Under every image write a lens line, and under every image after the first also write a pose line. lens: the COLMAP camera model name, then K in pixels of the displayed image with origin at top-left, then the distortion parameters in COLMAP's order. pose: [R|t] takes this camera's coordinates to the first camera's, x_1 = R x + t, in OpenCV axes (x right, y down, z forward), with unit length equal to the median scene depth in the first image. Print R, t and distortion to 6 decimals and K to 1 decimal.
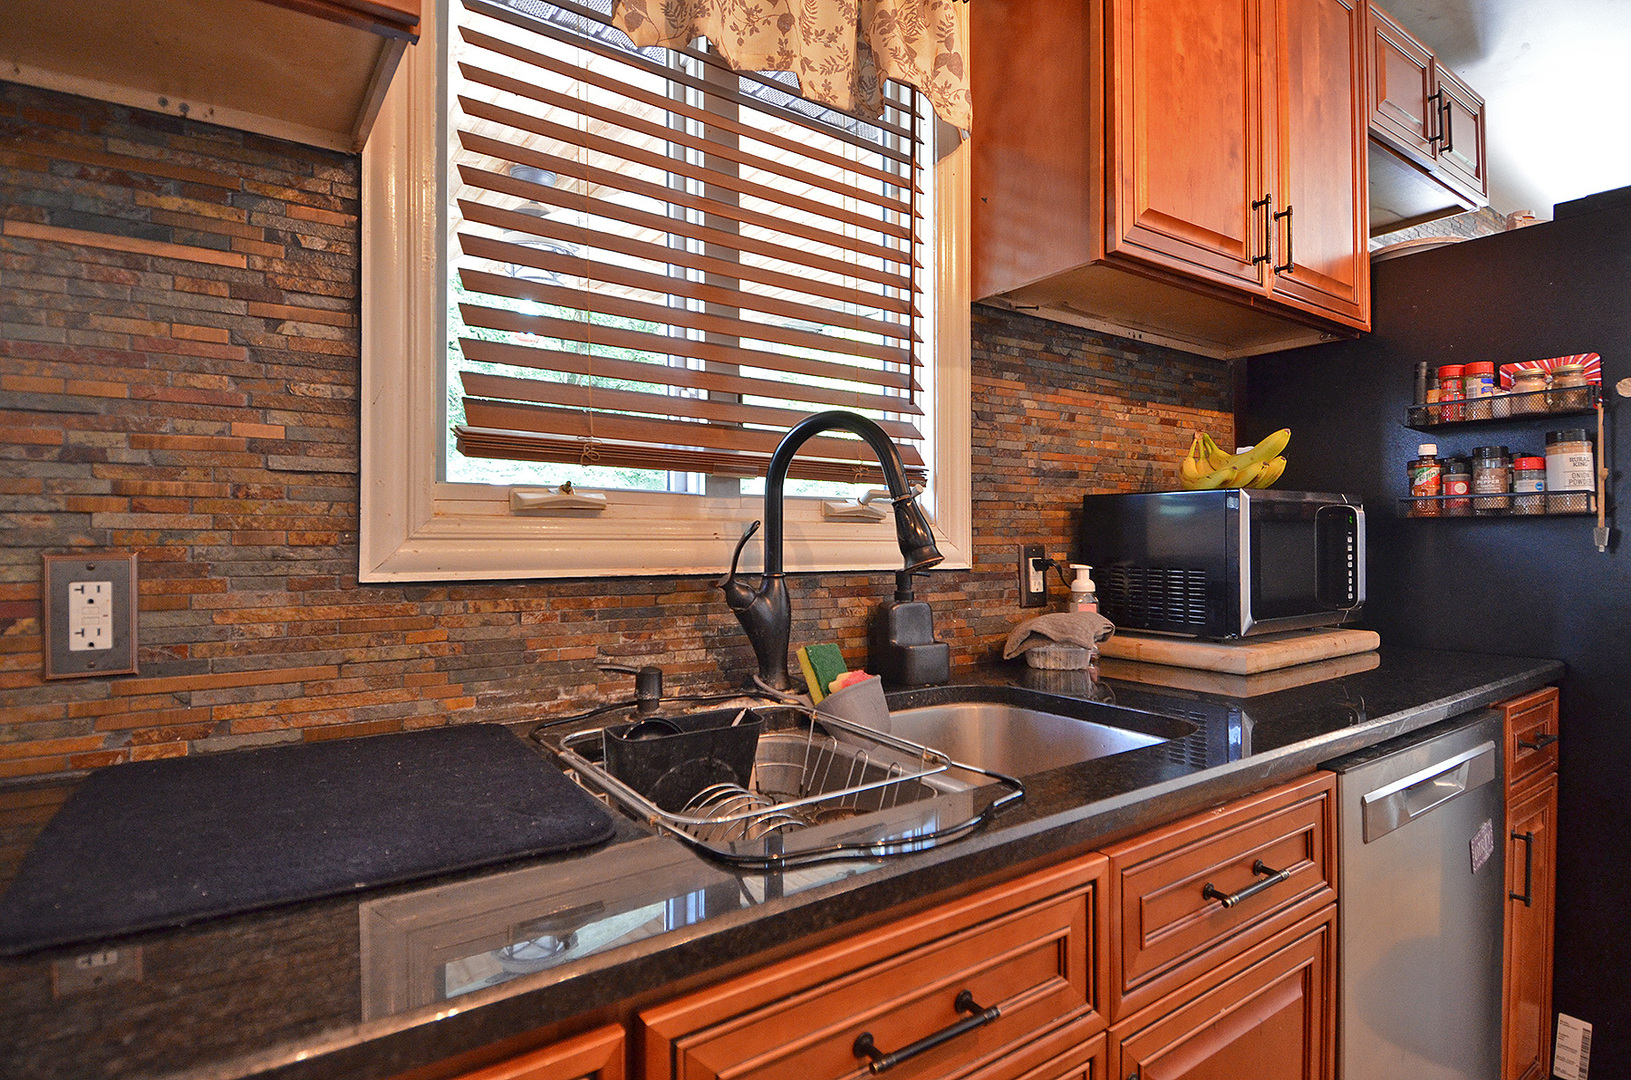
lens RADIAL K [[846.7, 0, 815.9], [0, 846.7, 535.9], [0, 0, 1]] dist [0.048967, -0.053193]
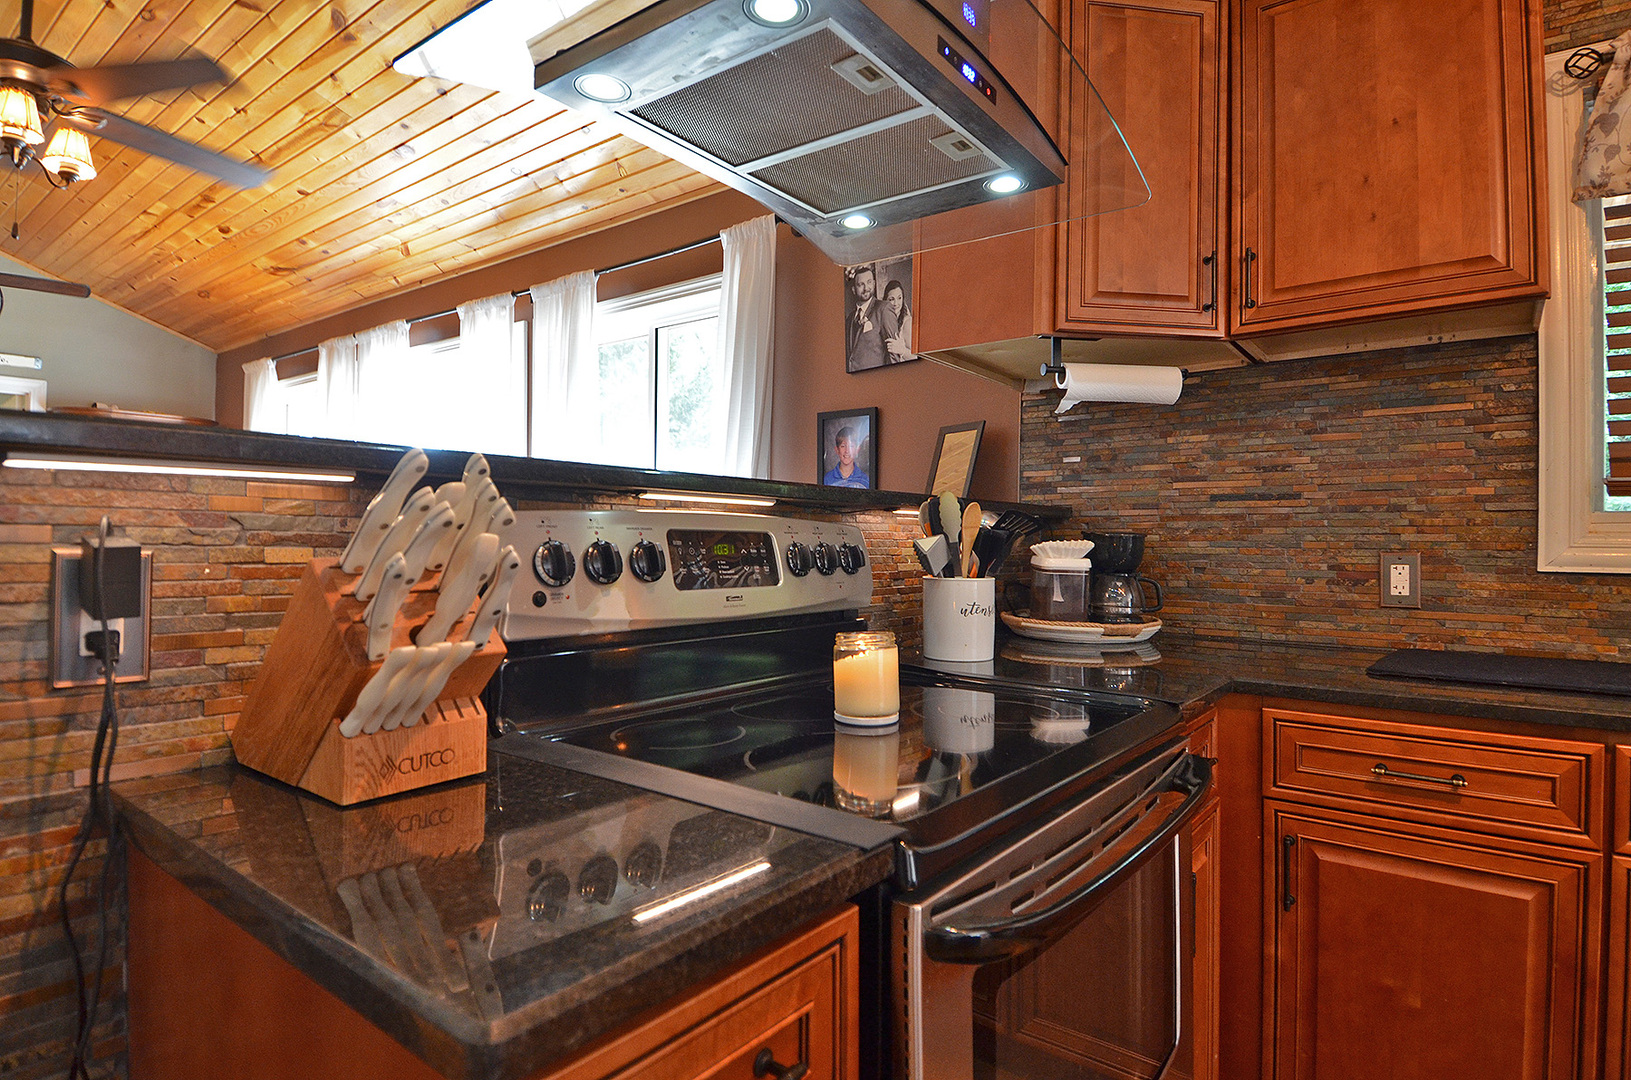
lens RADIAL K [[846.7, 0, 815.9], [0, 846.7, 535.9], [0, 0, 1]] dist [0.048967, -0.053193]
pose [[0.279078, -0.007280, -0.960241, 0.723797], [-0.007849, 0.999921, -0.009862, 0.009821], [0.960236, 0.010289, 0.278999, -0.903791]]
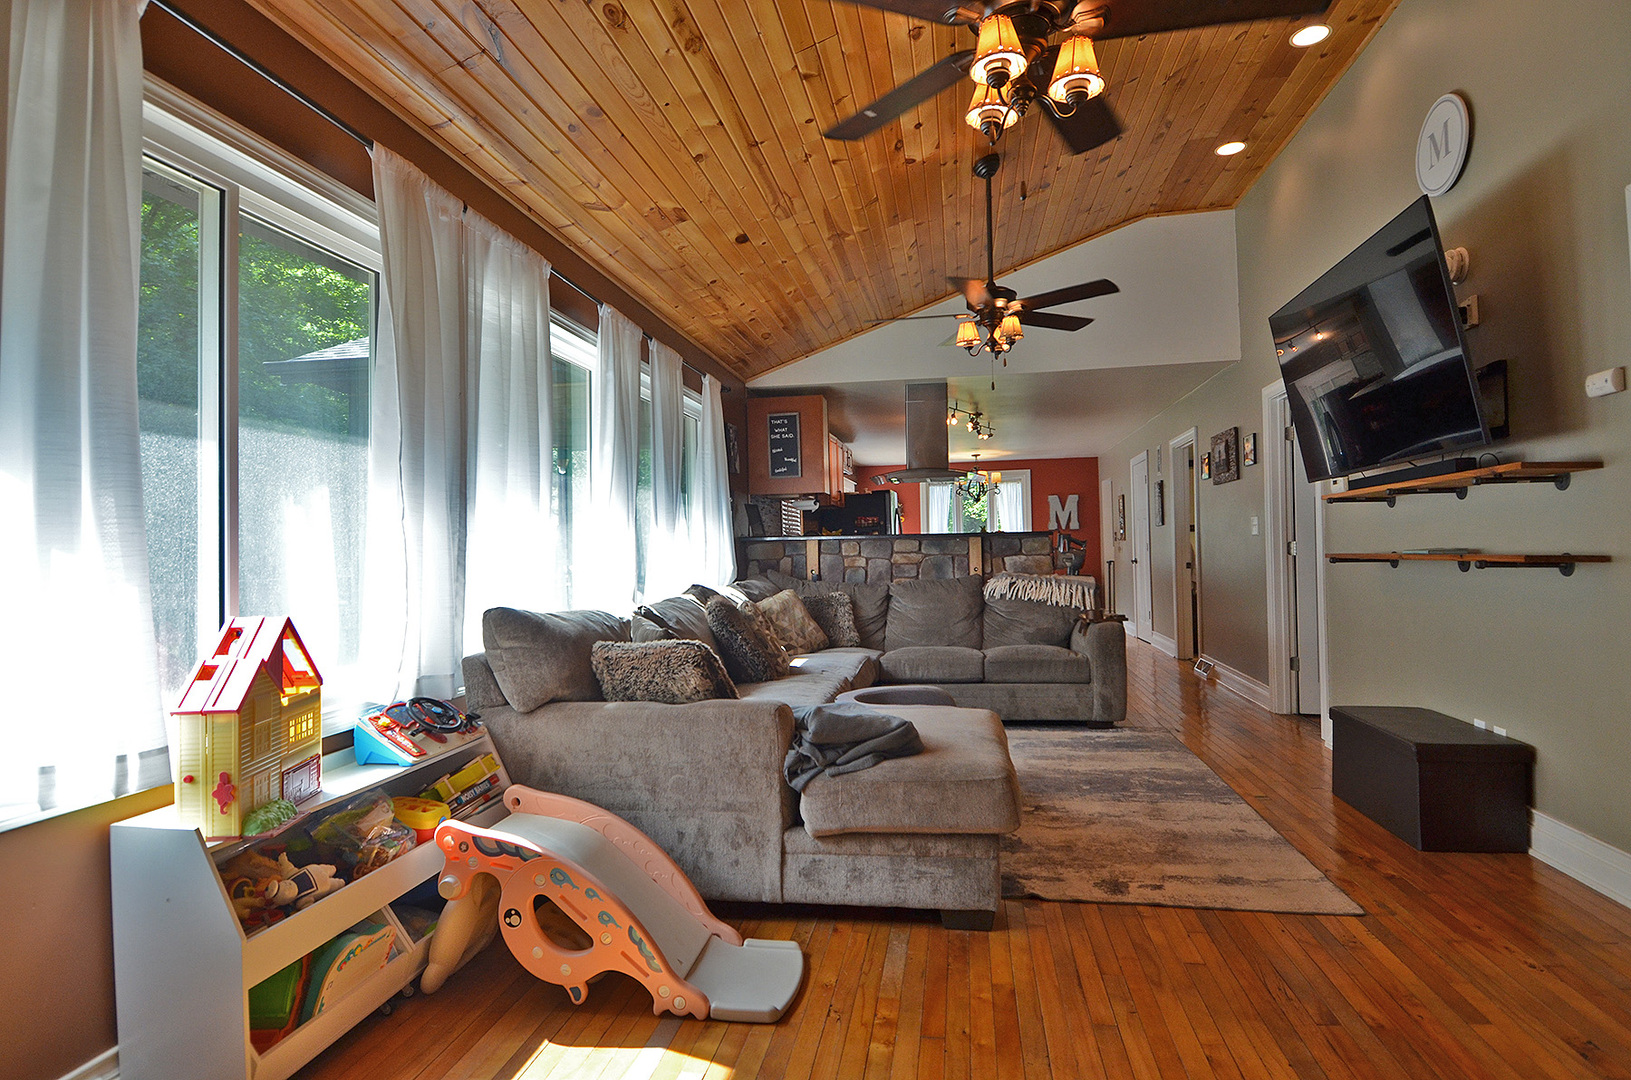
lens RADIAL K [[849.6, 0, 817.8], [0, 849.6, 535.8], [0, 0, 1]] dist [0.055649, -0.059115]
pose [[0.719218, -0.005880, 0.694759, -5.619218], [0.019719, 0.999734, -0.011951, -0.017031], [-0.694504, 0.022296, 0.719143, -4.774888]]
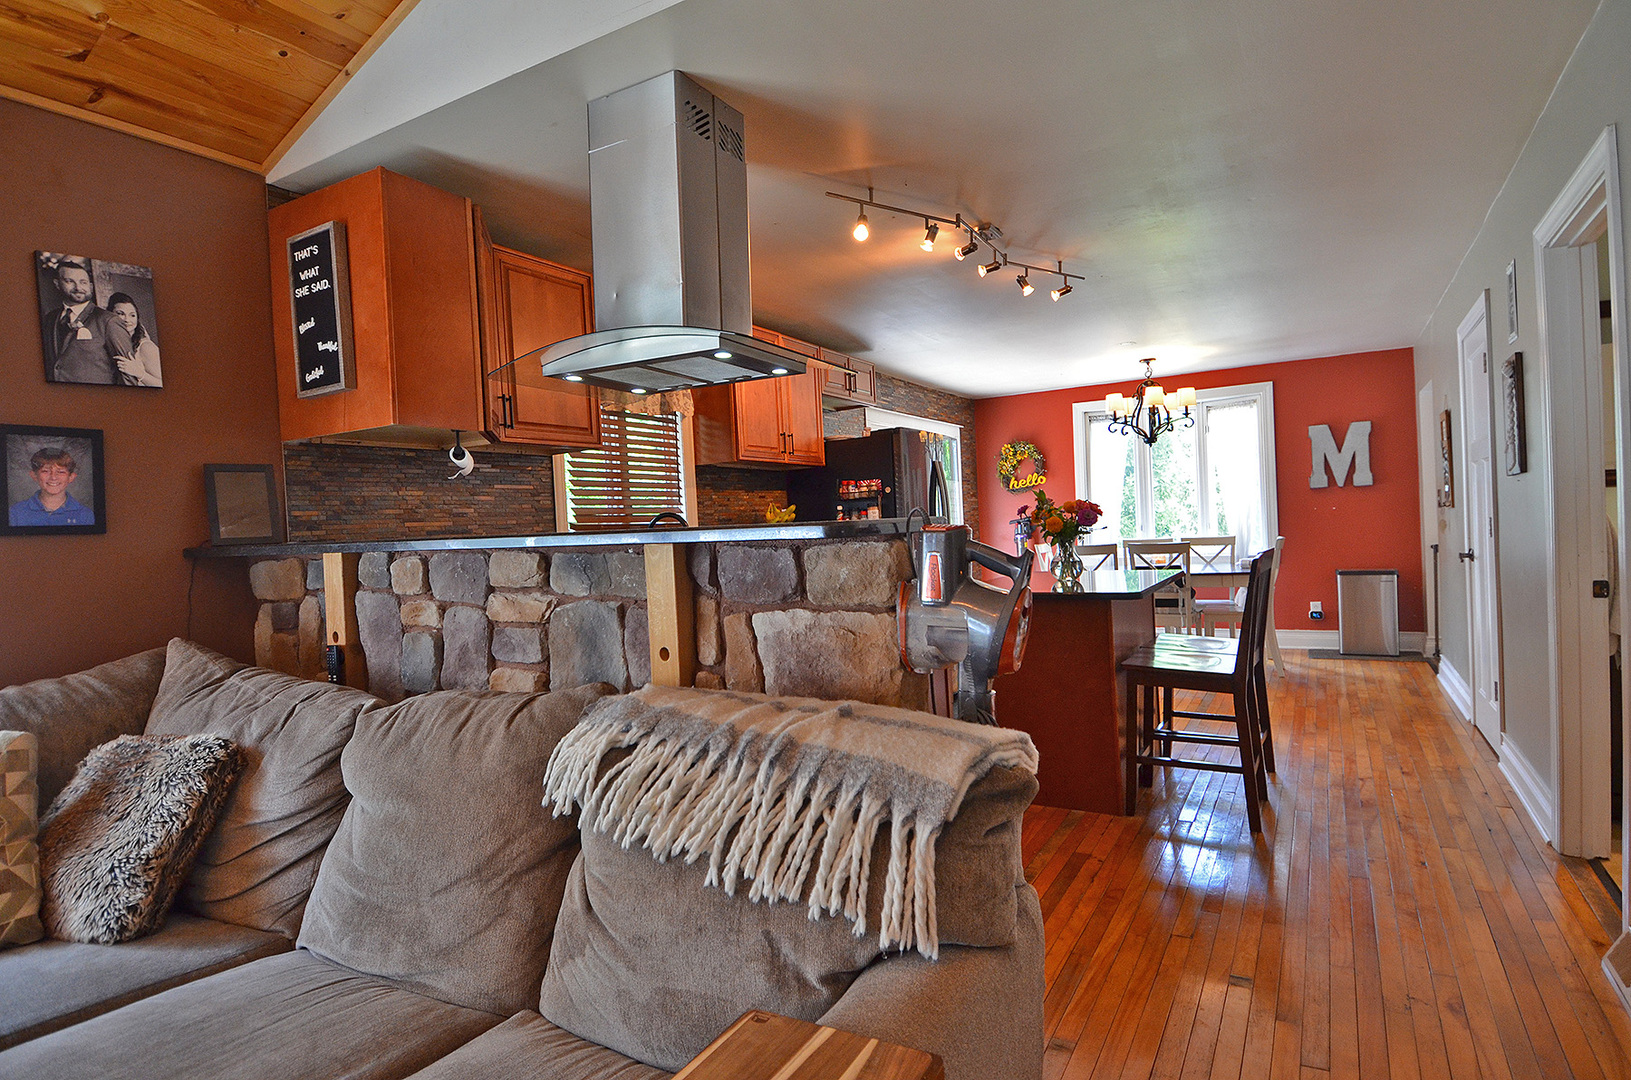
lens RADIAL K [[849.6, 0, 817.8], [0, 849.6, 535.8], [0, 0, 1]] dist [0.055649, -0.059115]
pose [[0.915841, -0.046542, 0.398835, -0.958270], [0.043890, 0.998912, 0.015783, -0.087486], [-0.399136, 0.003050, 0.916887, -2.928956]]
